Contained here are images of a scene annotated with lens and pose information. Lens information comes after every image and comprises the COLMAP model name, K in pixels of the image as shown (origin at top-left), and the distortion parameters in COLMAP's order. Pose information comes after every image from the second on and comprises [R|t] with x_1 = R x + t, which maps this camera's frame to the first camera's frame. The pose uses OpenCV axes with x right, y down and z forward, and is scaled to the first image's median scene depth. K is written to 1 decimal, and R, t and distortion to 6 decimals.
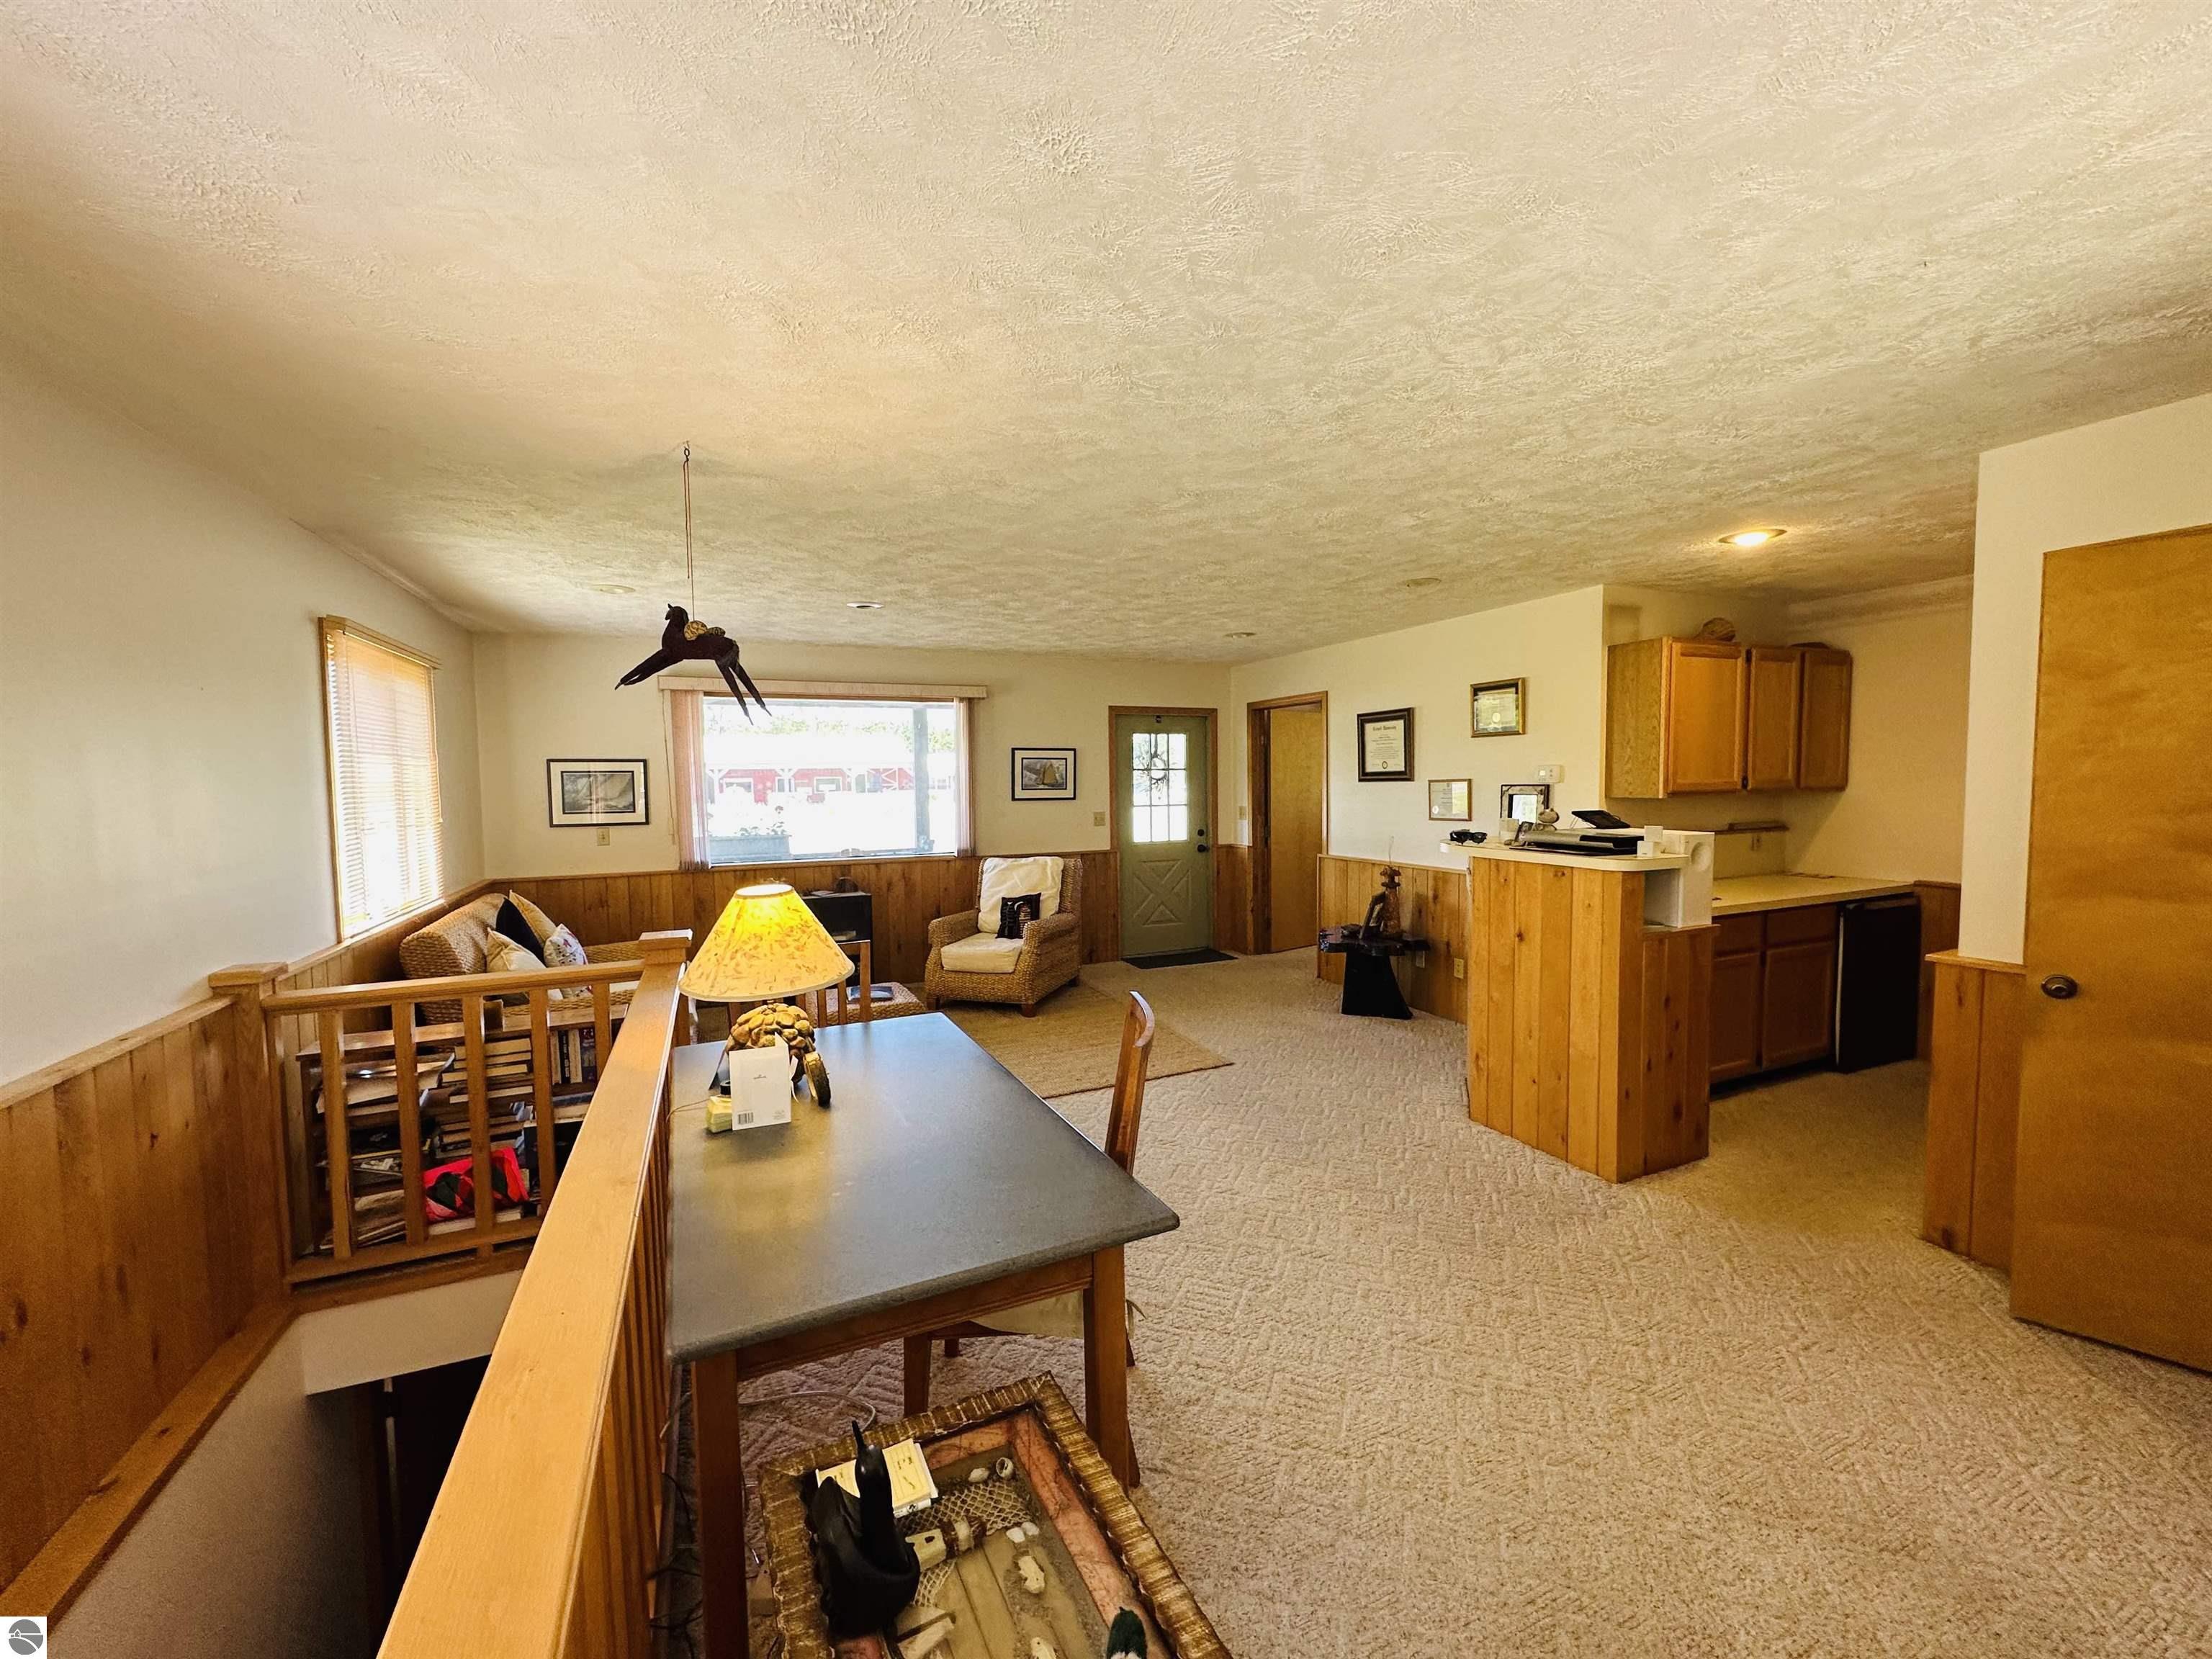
lens RADIAL K [[893.8, 0, 1115.9], [0, 893.8, 832.7], [0, 0, 1]] dist [0.001253, 0.000034]
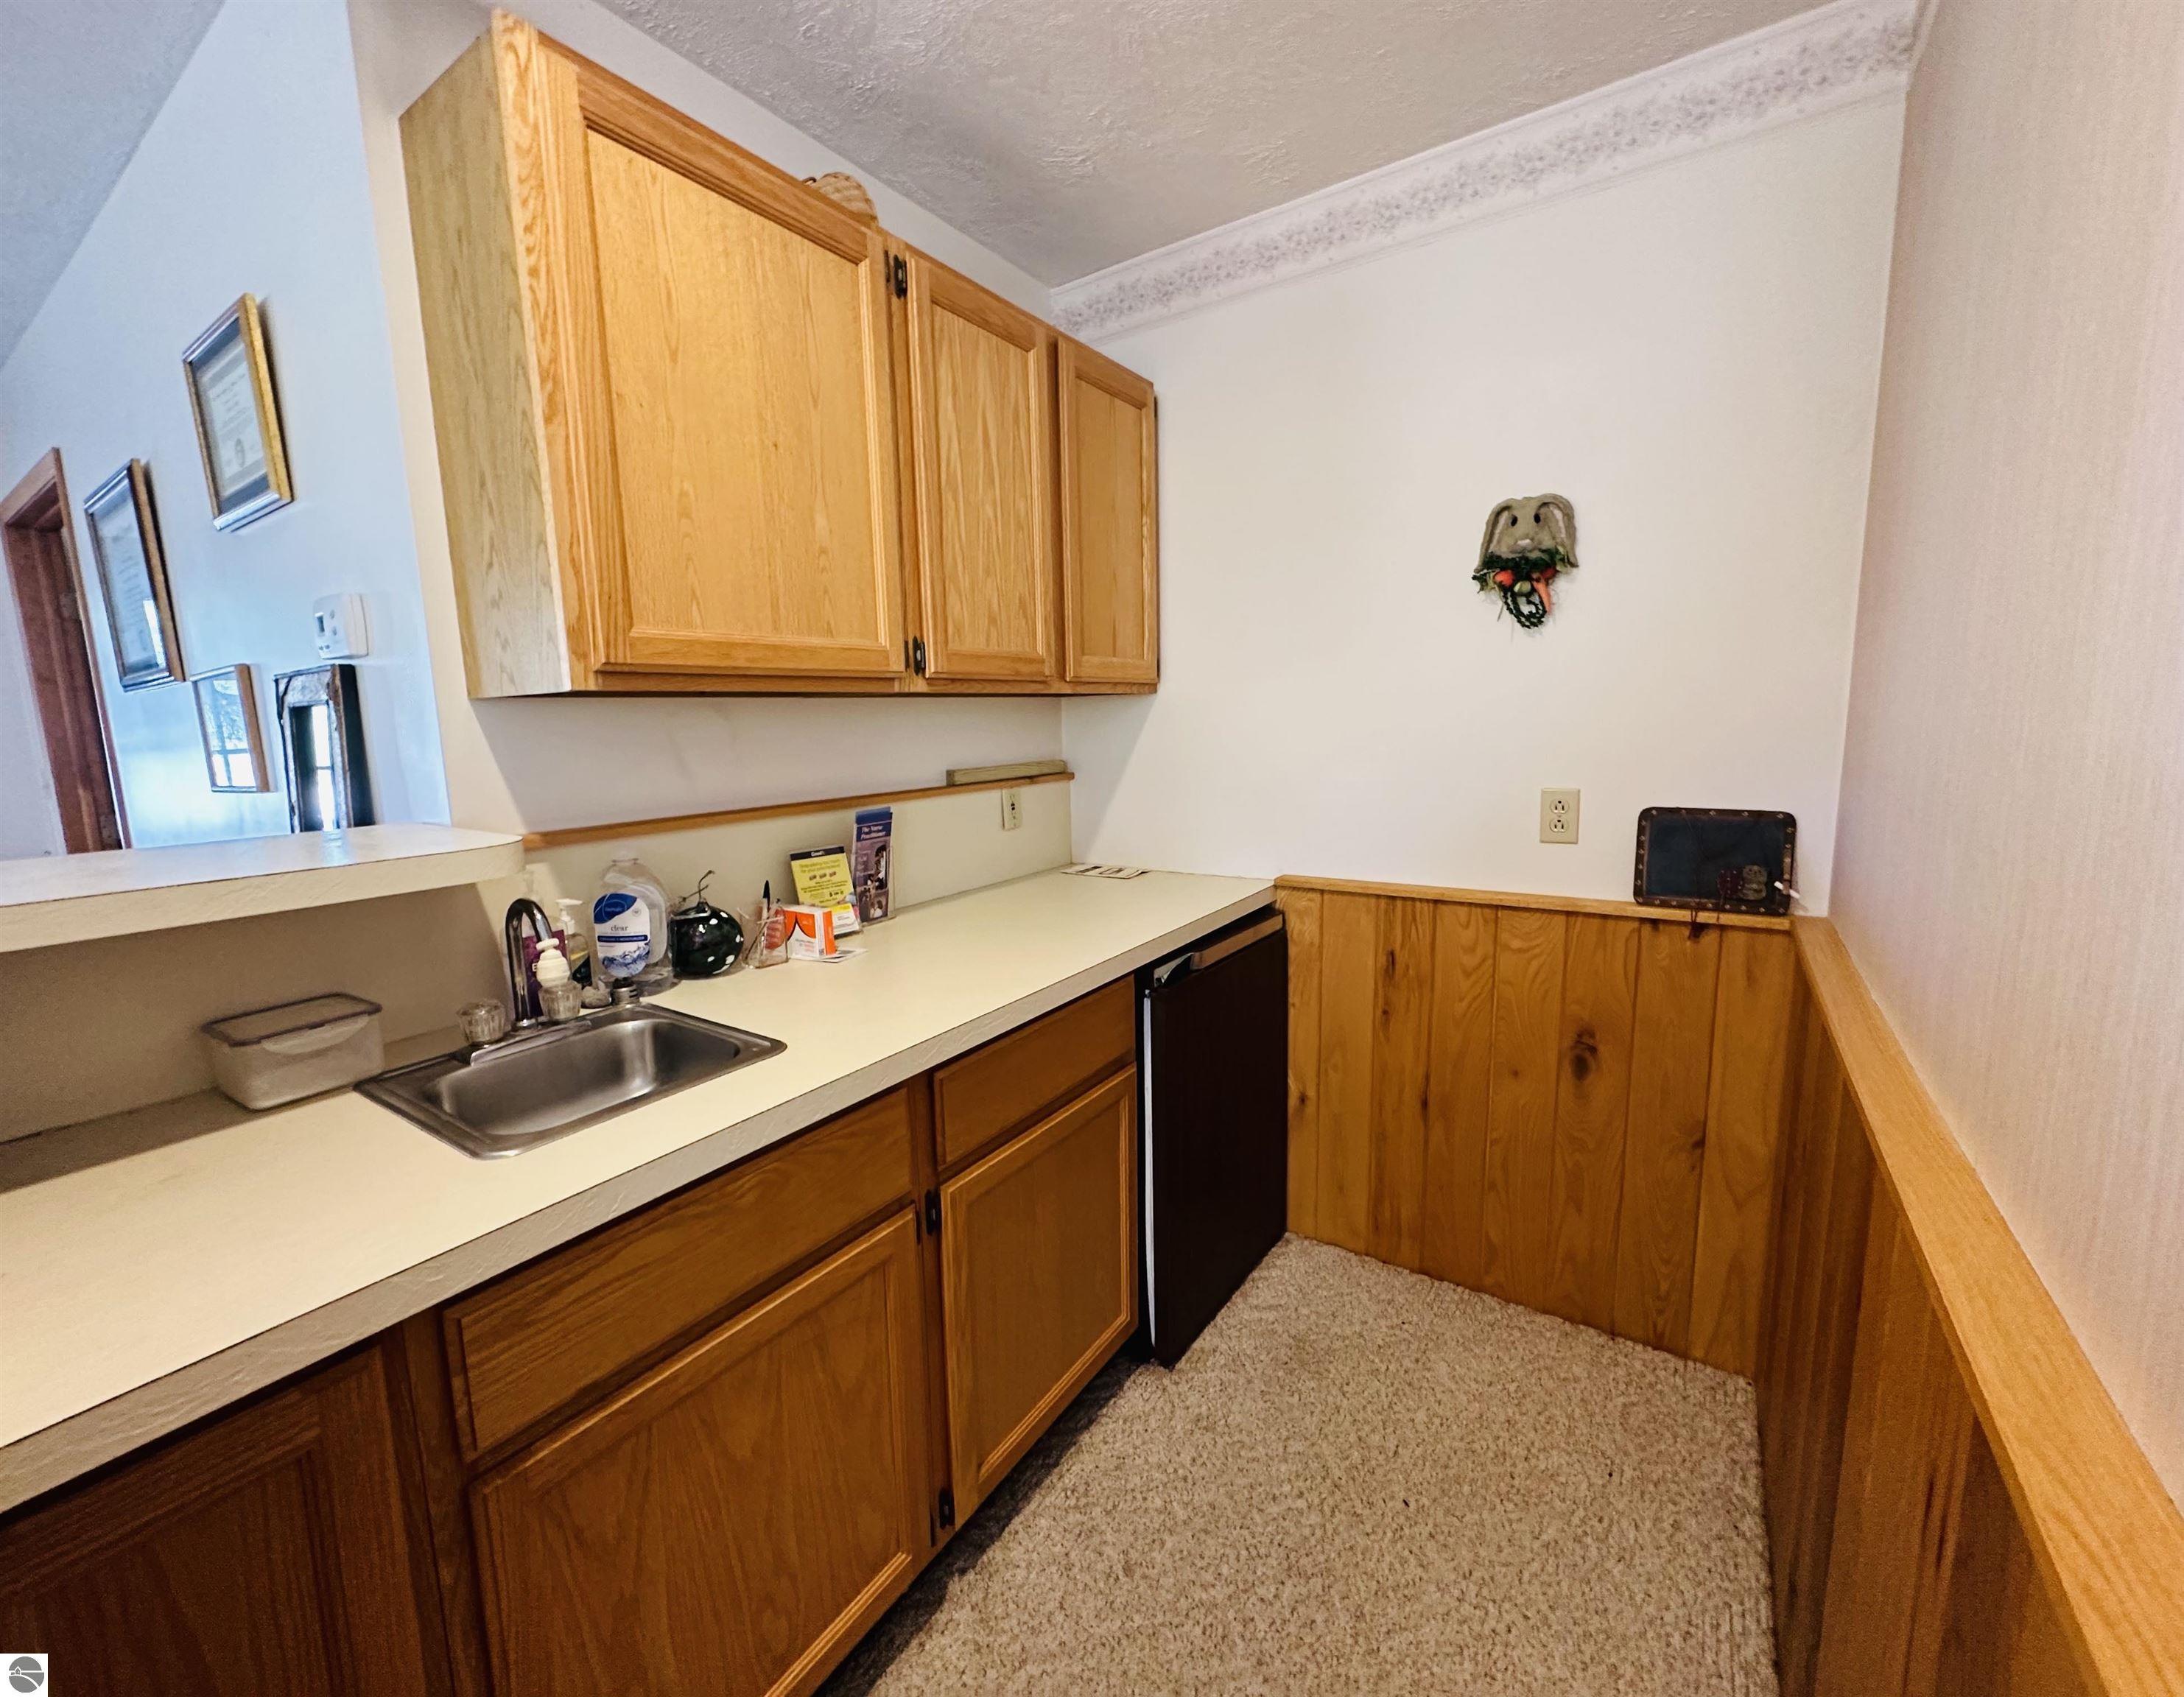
lens RADIAL K [[891.9, 0, 1086.1], [0, 891.9, 853.1], [0, 0, 1]] dist [-0.003074, -0.000070]
pose [[0.848898, -0.086944, 0.521357, 0.565187], [0.046067, 0.994795, 0.090889, -0.007411], [-0.526545, -0.053138, 0.848485, 0.655424]]
